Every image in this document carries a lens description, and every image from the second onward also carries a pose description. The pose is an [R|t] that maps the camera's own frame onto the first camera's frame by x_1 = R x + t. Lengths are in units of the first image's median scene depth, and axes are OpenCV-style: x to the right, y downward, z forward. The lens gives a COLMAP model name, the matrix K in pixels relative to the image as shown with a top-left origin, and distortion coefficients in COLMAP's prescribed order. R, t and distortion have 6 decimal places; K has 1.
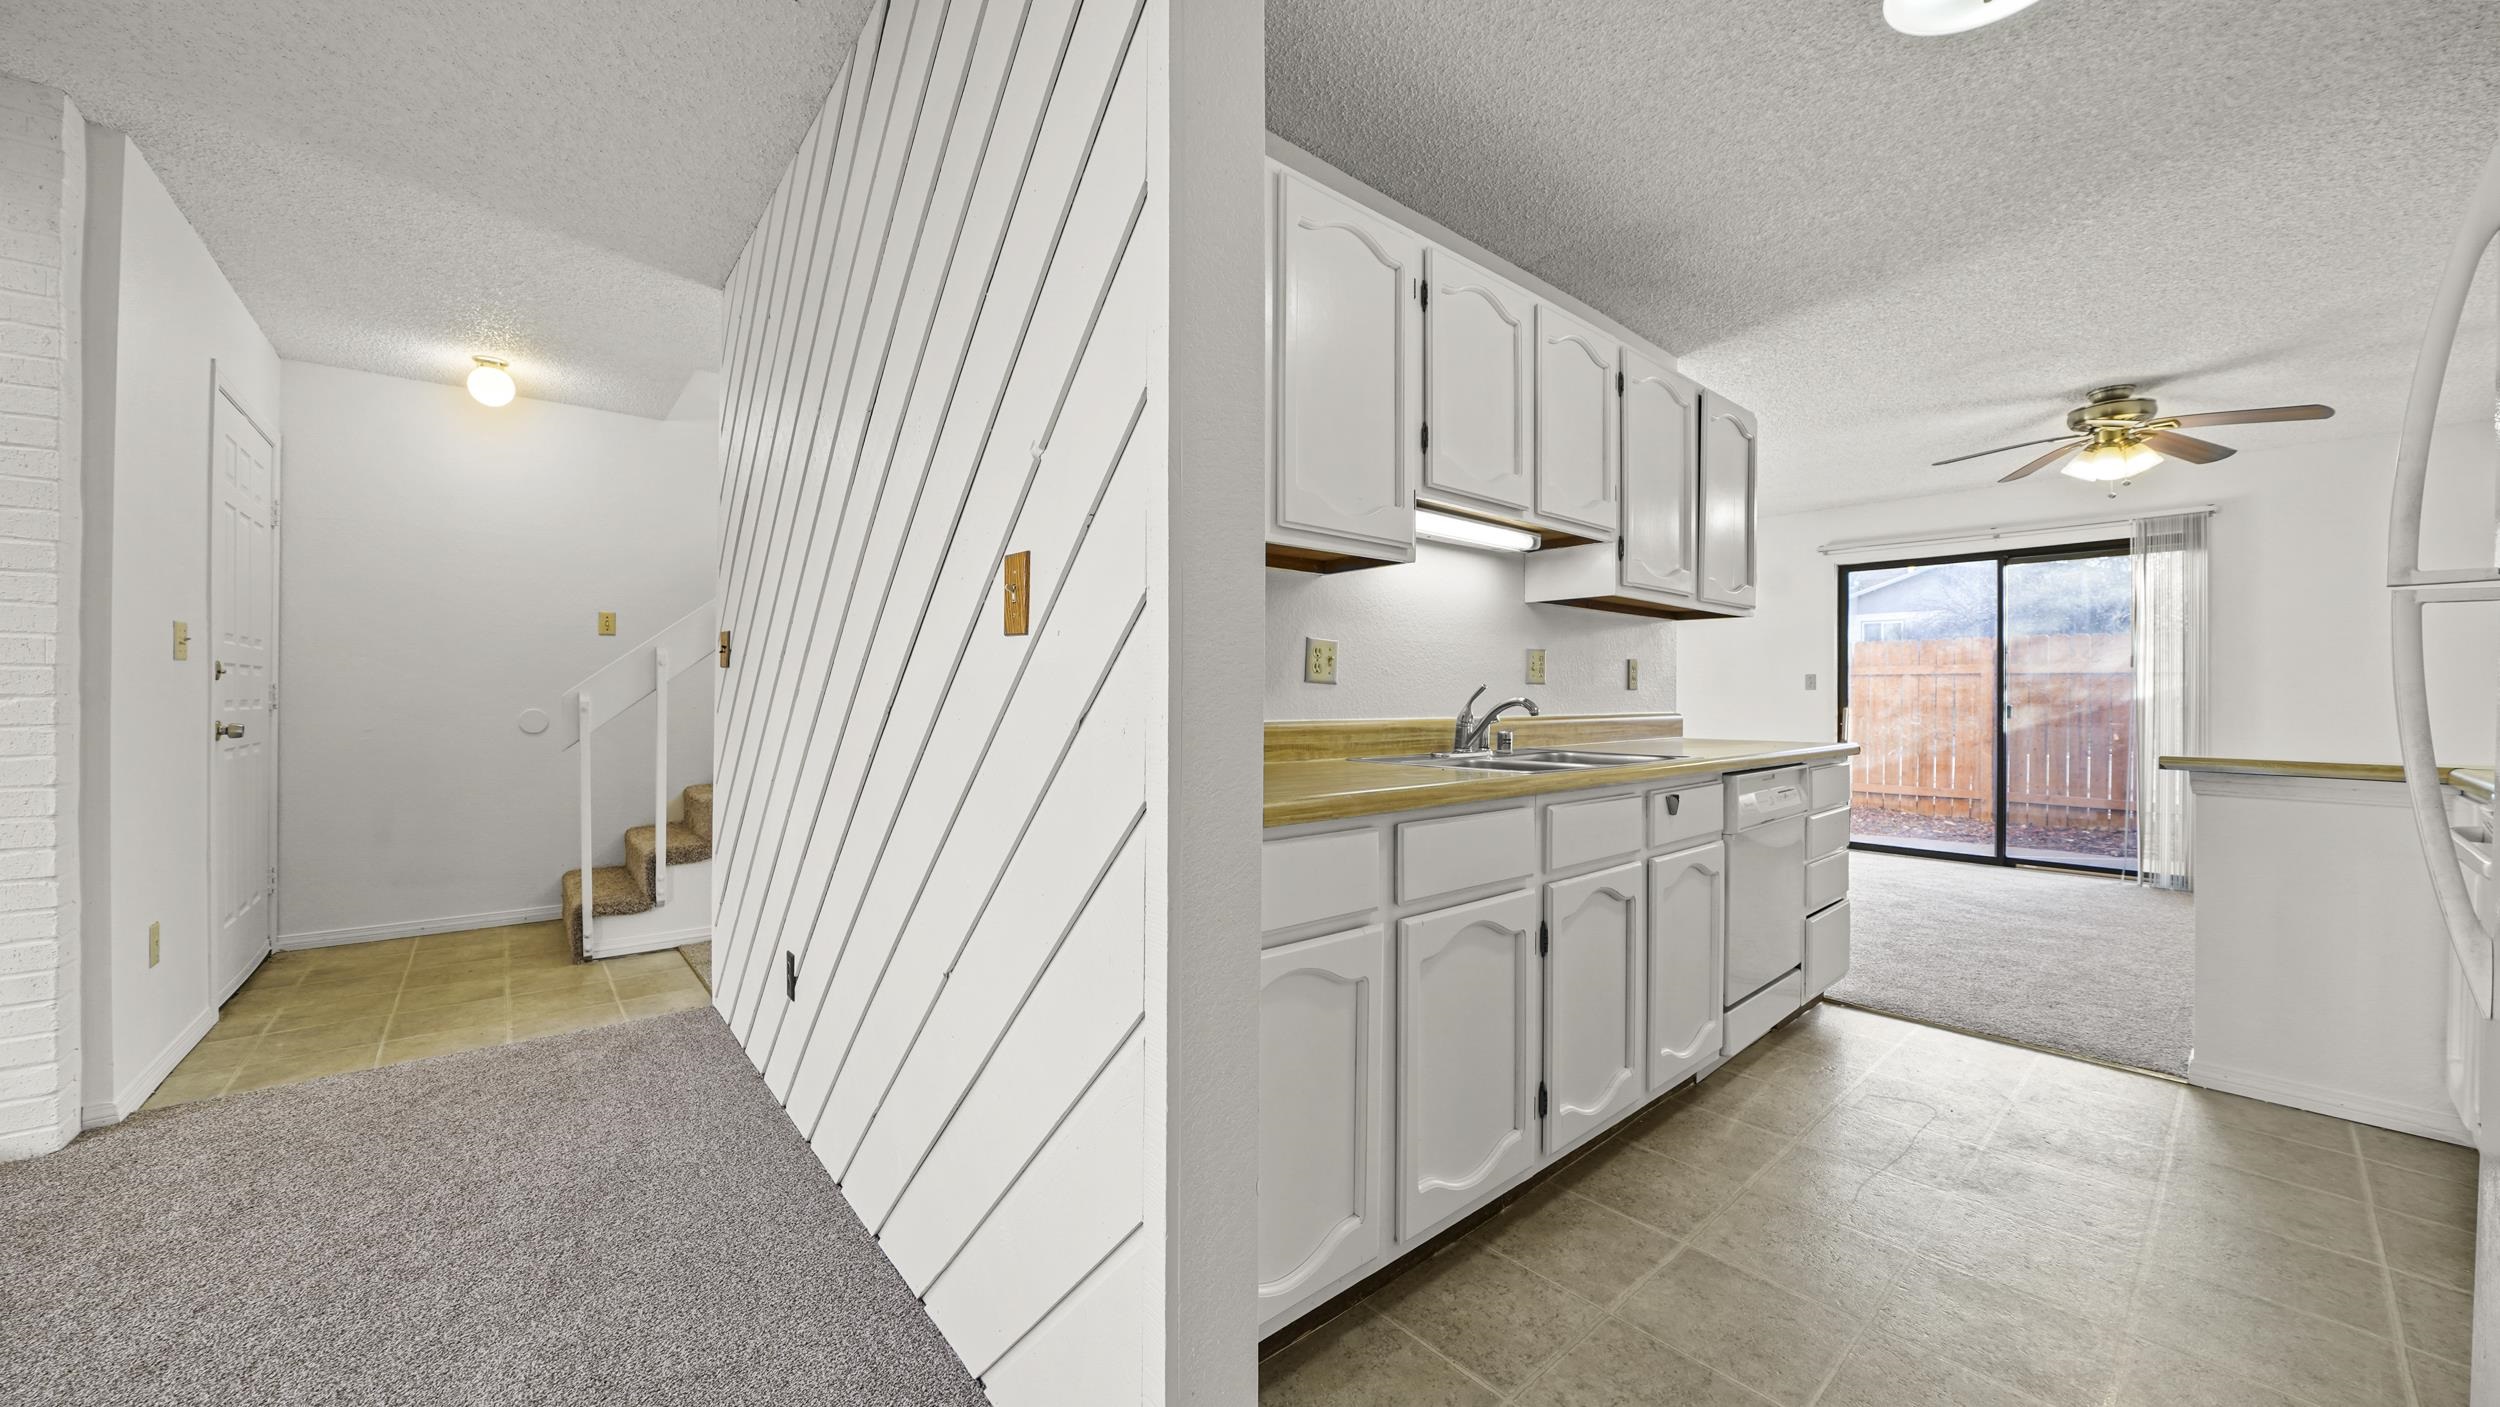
lens RADIAL K [[886.5, 0, 1248.4], [0, 886.5, 695.7], [0, 0, 1]] dist [-0.021739, 0.000141]
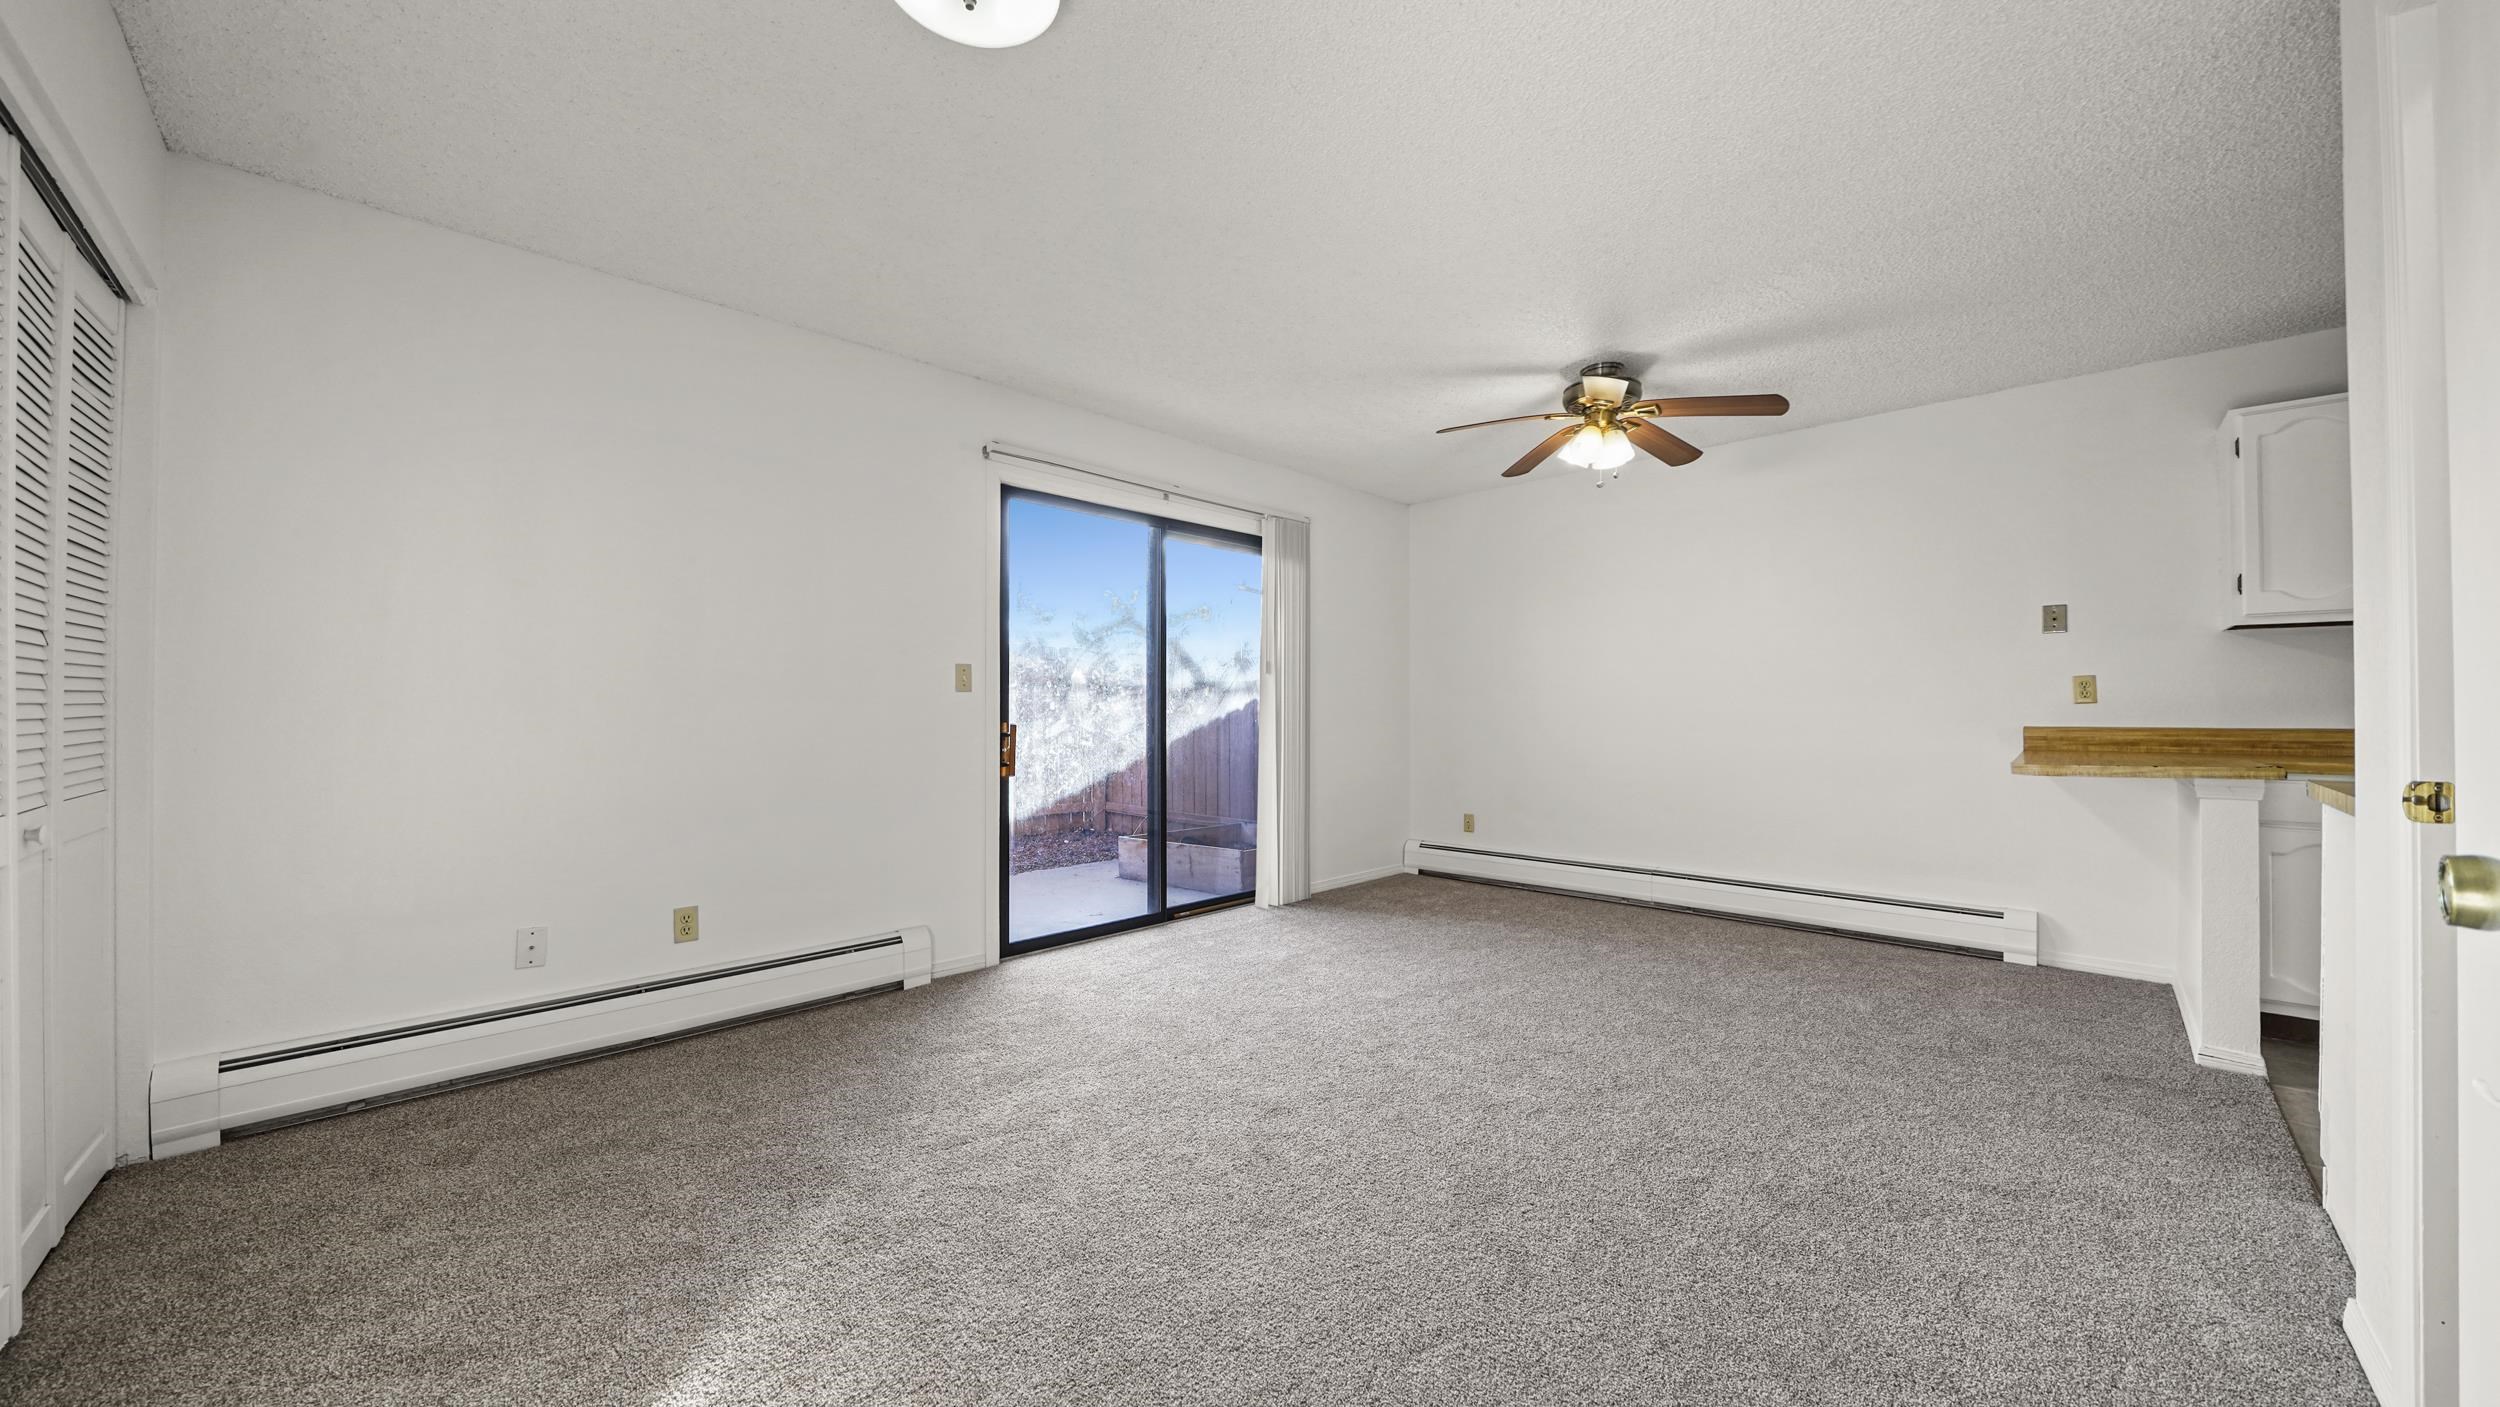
lens RADIAL K [[867.9, 0, 1246.5], [0, 867.9, 708.7], [0, 0, 1]] dist [-0.025618, -0.000002]
pose [[-0.090636, -0.000171, 0.995884, 0.170739], [-0.003994, 0.999992, -0.000192, 0.006682], [-0.995876, -0.003995, -0.090636, 1.790475]]
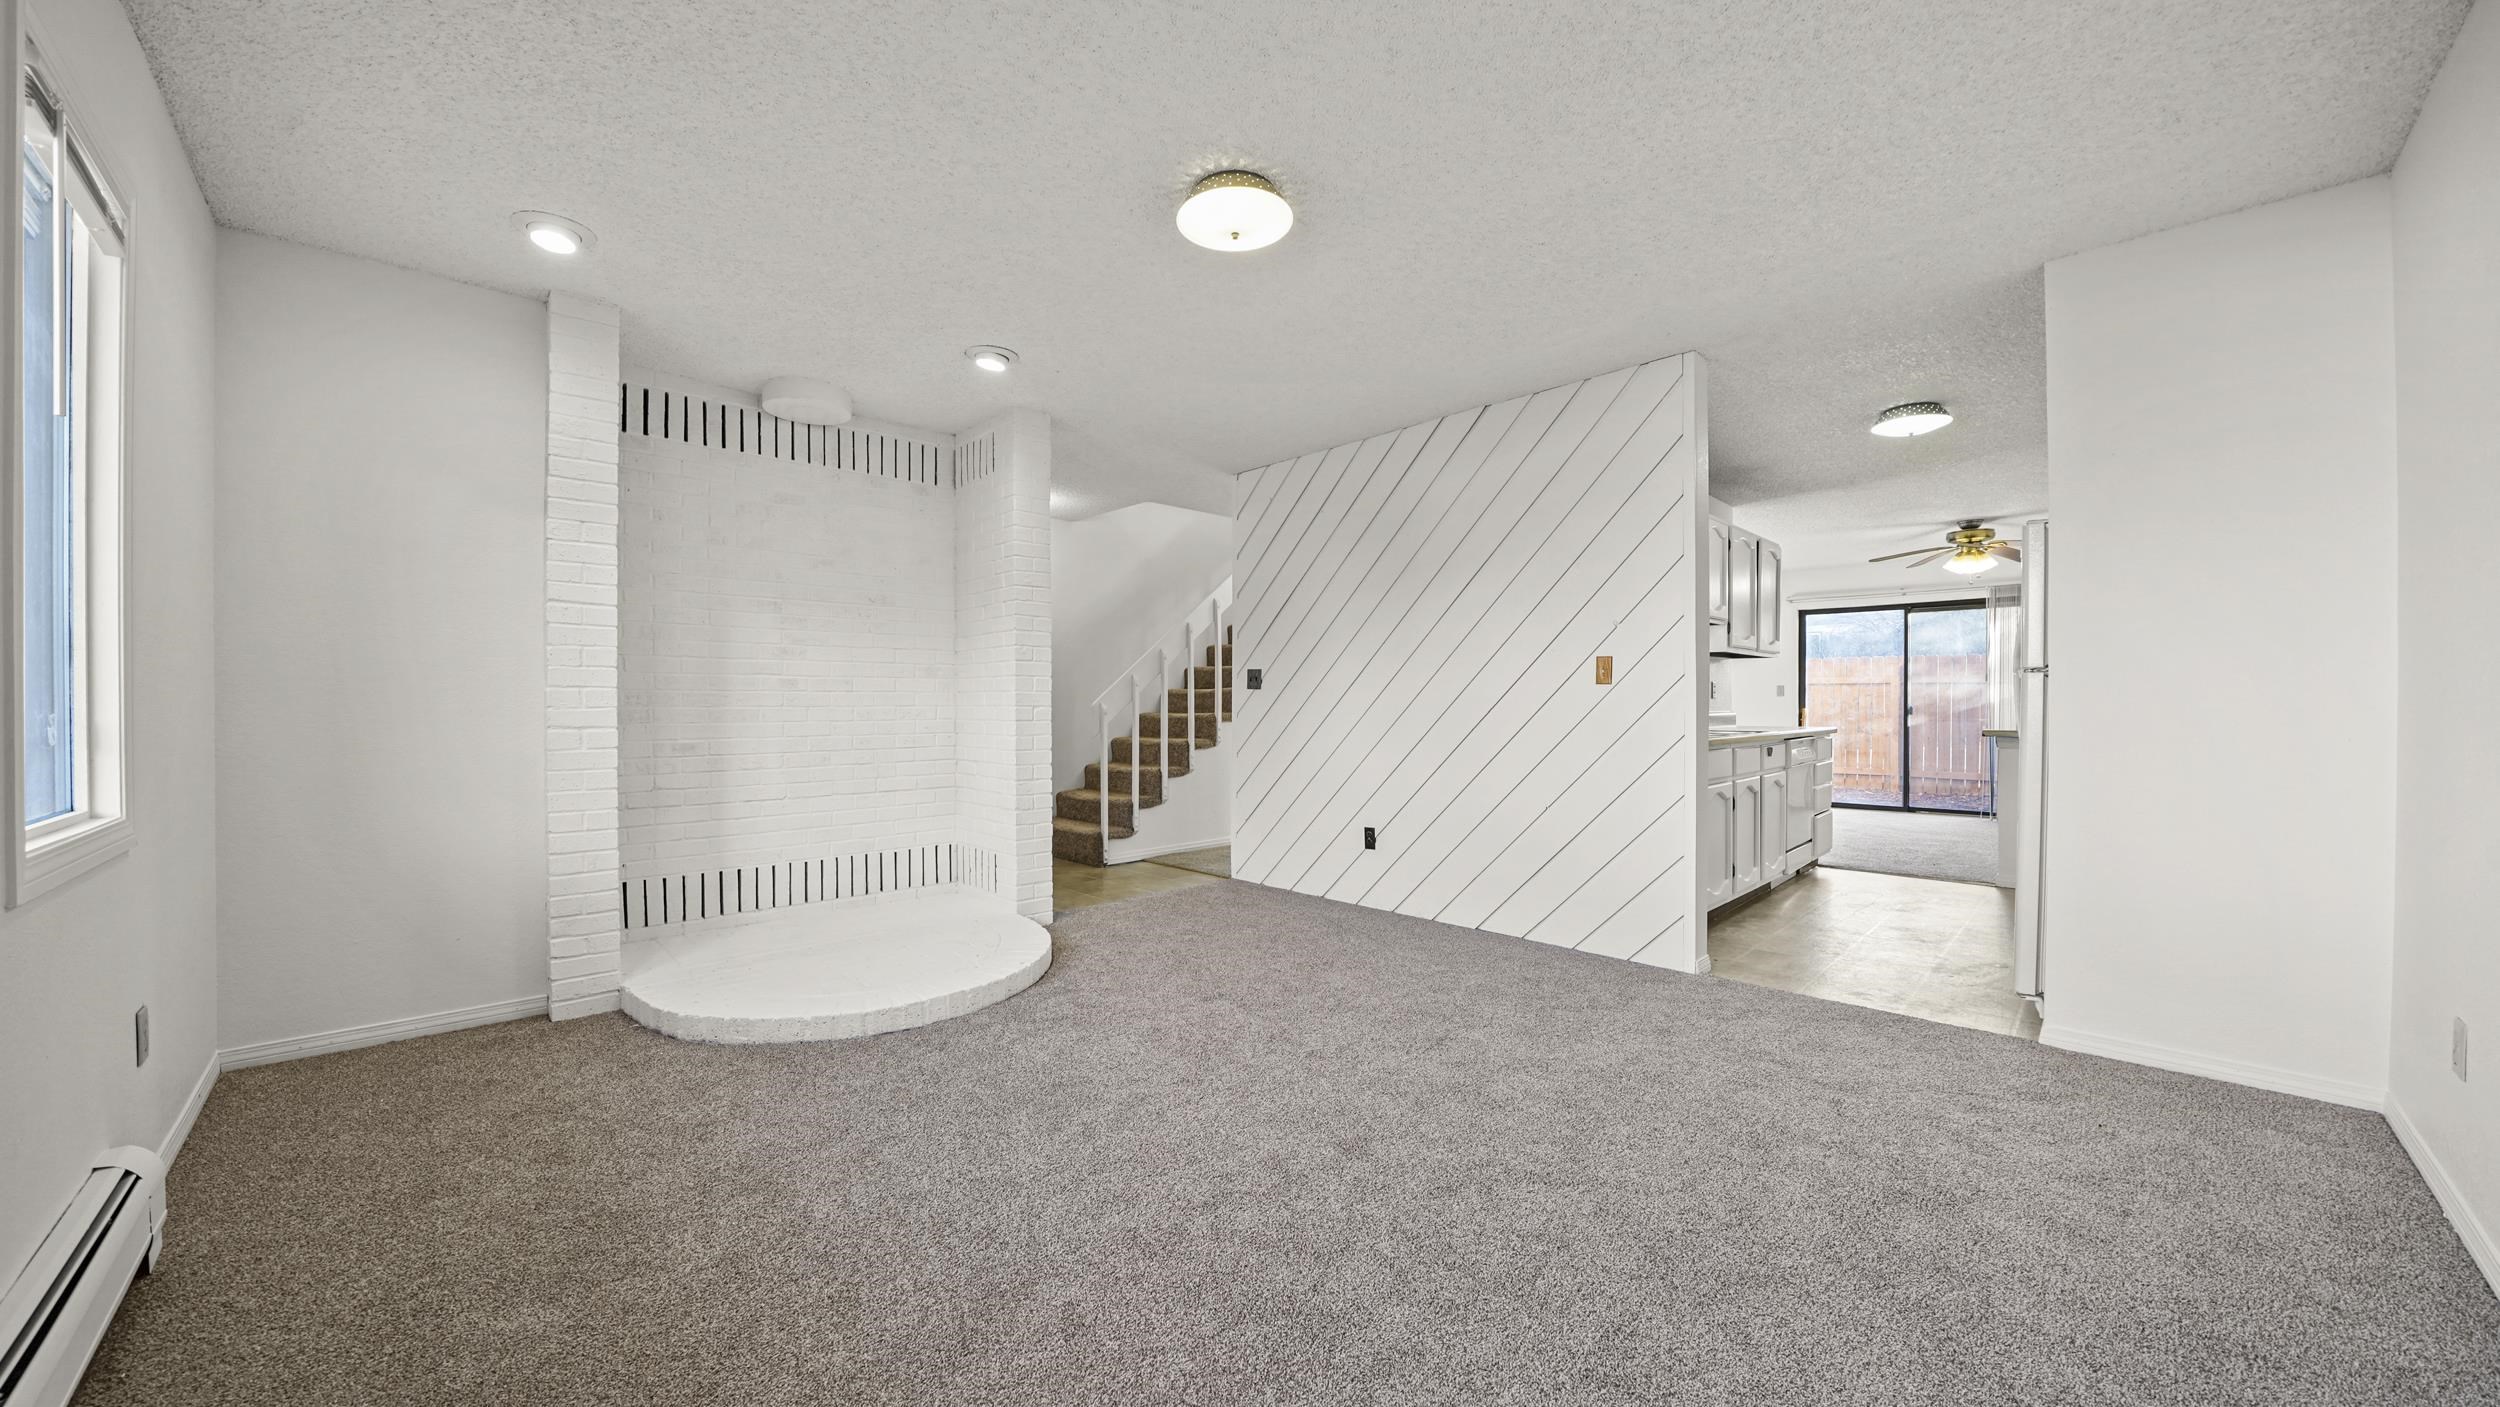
lens RADIAL K [[867.9, 0, 1246.5], [0, 867.9, 708.7], [0, 0, 1]] dist [-0.025618, -0.000002]
pose [[0.998267, -0.006399, 0.058497, -0.656266], [0.005881, 0.999942, 0.009019, -0.008076], [-0.058551, -0.008659, 0.998247, -0.739087]]
